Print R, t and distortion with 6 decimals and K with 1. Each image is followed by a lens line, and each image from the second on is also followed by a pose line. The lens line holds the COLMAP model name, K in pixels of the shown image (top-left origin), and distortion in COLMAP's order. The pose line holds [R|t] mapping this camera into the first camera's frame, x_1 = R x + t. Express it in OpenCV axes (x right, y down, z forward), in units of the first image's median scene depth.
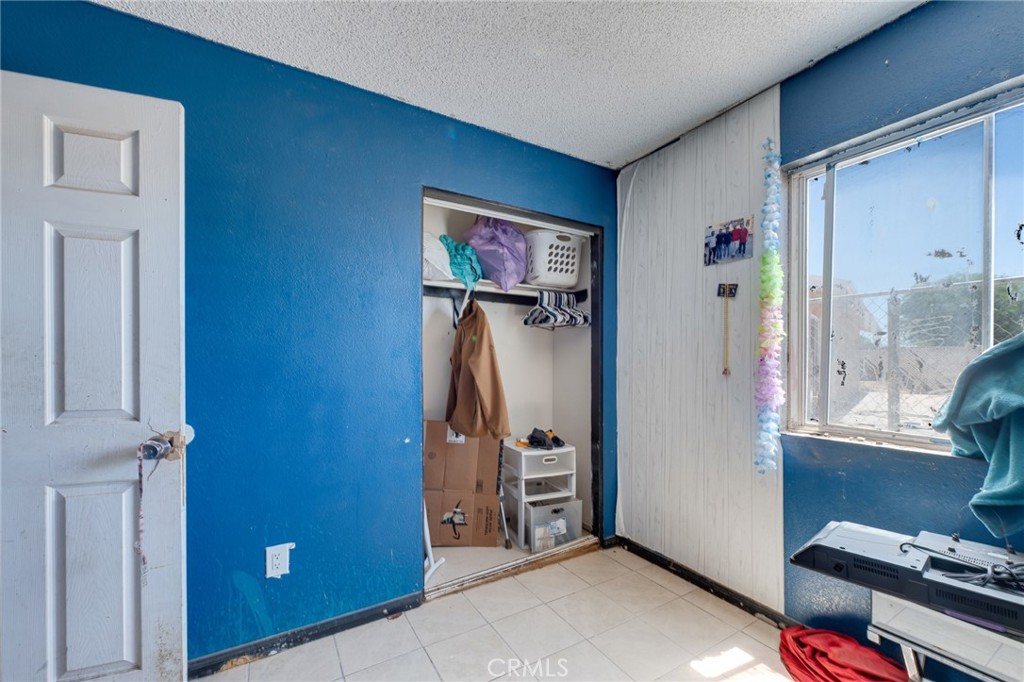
lens RADIAL K [[419.3, 0, 512.0], [0, 419.3, 359.9], [0, 0, 1]] dist [0.002741, 0.000123]
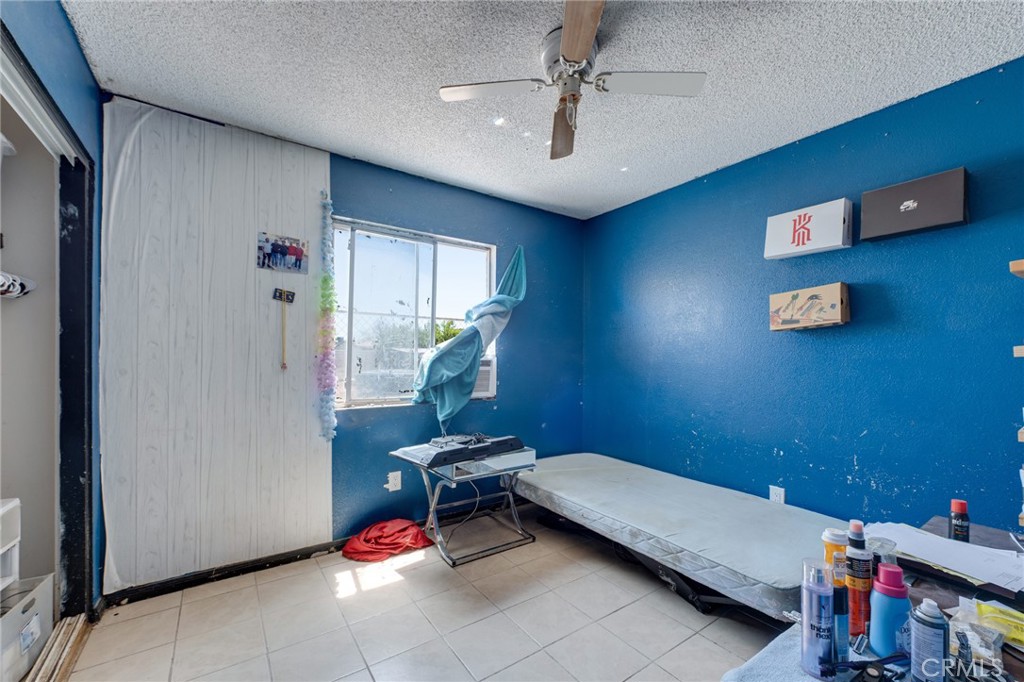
lens RADIAL K [[419.3, 0, 513.6], [0, 419.3, 363.2], [0, 0, 1]] dist [0.002741, 0.000123]
pose [[-0.080340, -0.003831, 0.996760, -0.685964], [-0.004471, 0.999984, 0.003483, 0.012986], [-0.996758, -0.004176, -0.080356, 0.461099]]
